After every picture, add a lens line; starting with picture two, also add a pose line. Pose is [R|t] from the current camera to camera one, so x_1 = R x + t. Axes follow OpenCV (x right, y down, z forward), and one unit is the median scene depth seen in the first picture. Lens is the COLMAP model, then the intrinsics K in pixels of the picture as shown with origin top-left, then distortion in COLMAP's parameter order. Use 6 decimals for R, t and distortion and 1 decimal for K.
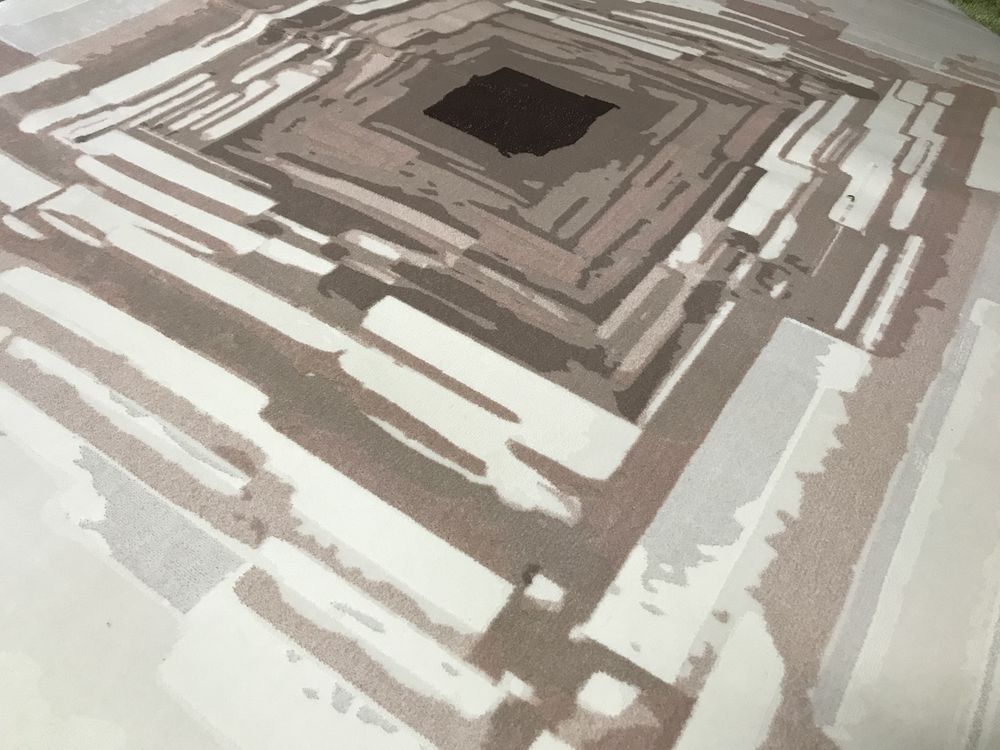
lens RADIAL K [[822.8, 0, 500.7], [0, 822.8, 376.5], [0, 0, 1]] dist [0.044900, -0.098285]
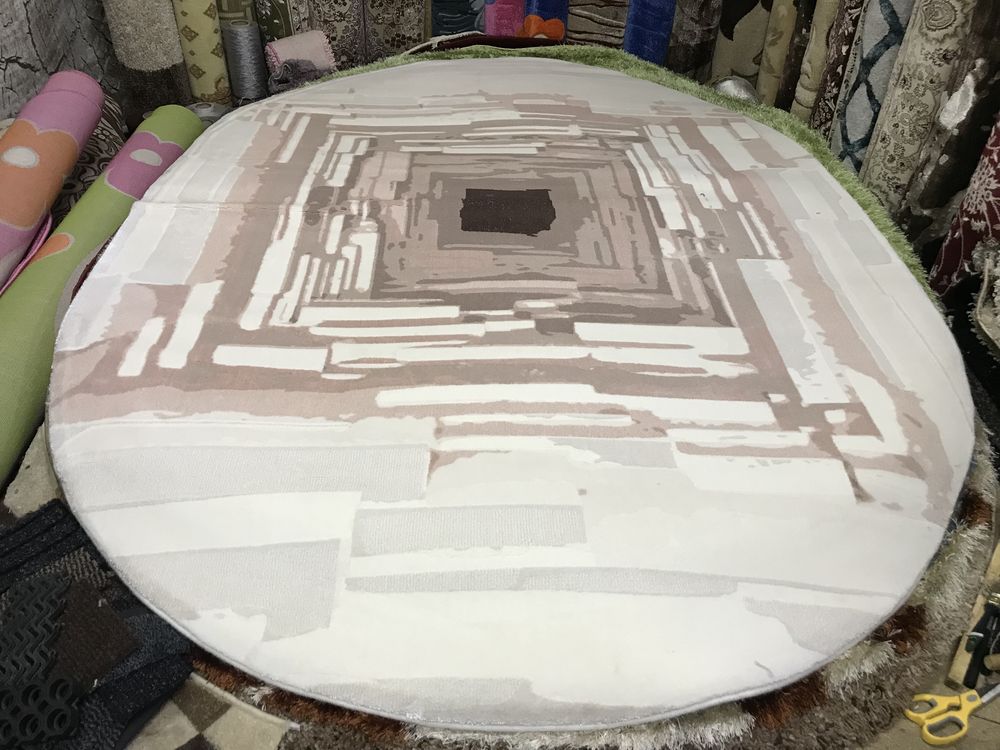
lens RADIAL K [[822.8, 0, 500.7], [0, 822.8, 376.5], [0, 0, 1]] dist [0.044900, -0.098285]
pose [[0.824639, -0.388994, 0.410675, -0.858142], [0.422523, 0.906297, 0.010019, -0.067213], [-0.376090, 0.165258, 0.911727, -0.411228]]
